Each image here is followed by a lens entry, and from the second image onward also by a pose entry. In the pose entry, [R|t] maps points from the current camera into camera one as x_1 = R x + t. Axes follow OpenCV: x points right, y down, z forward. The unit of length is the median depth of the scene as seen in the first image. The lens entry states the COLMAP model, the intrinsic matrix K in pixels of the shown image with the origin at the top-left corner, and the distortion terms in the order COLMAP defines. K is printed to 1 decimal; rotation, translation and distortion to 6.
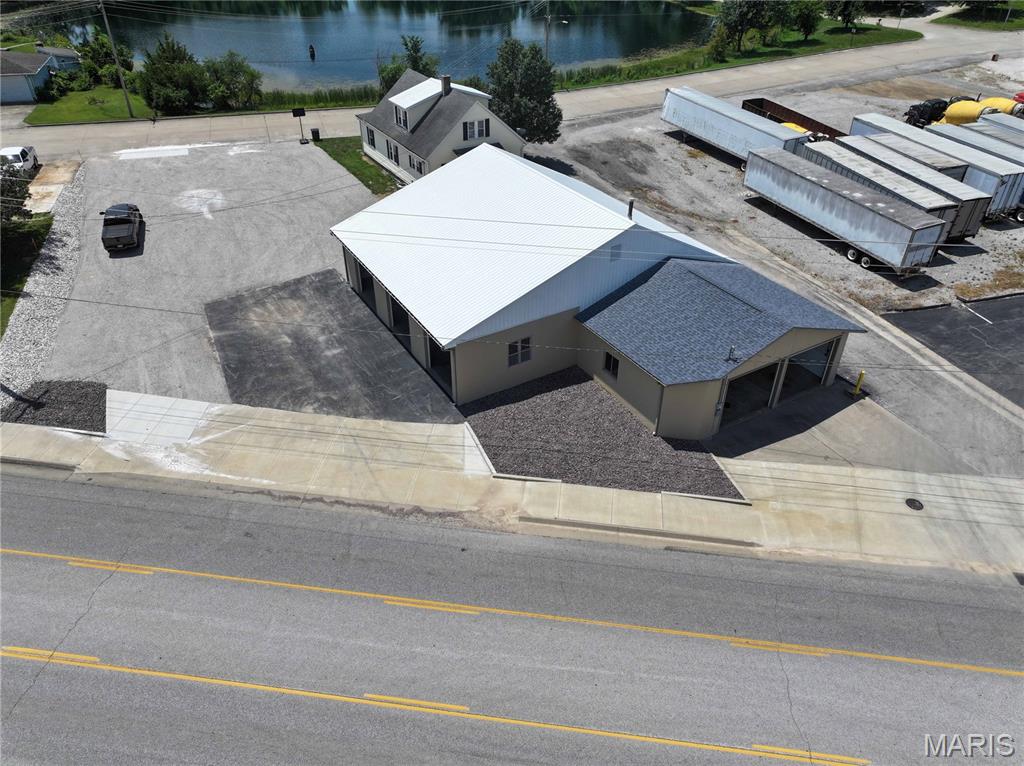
lens RADIAL K [[717.5, 0, 515.5], [0, 717.5, 383.9], [0, 0, 1]] dist [-0.003510, 0.021409]
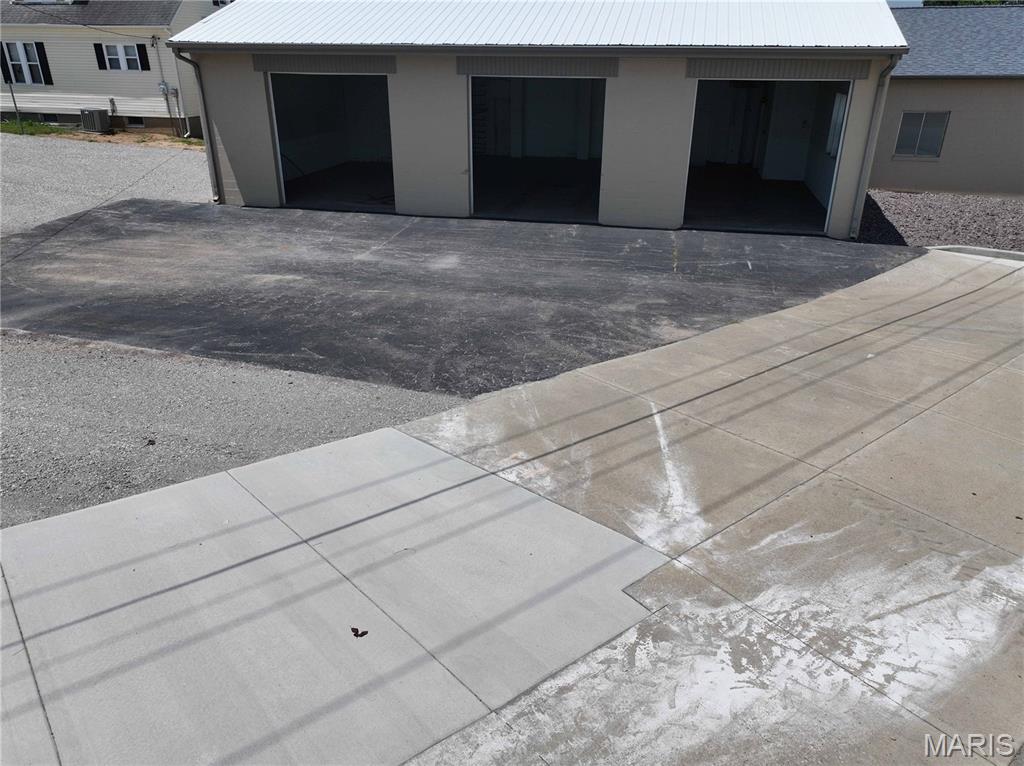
lens RADIAL K [[719.2, 0, 516.2], [0, 719.2, 383.2], [0, 0, 1]] dist [-0.002101, 0.018401]
pose [[0.694704, -0.298971, 0.654219, -0.536856], [0.412987, 0.910460, -0.022473, 0.034551], [-0.588922, 0.285796, 0.755971, 0.826541]]
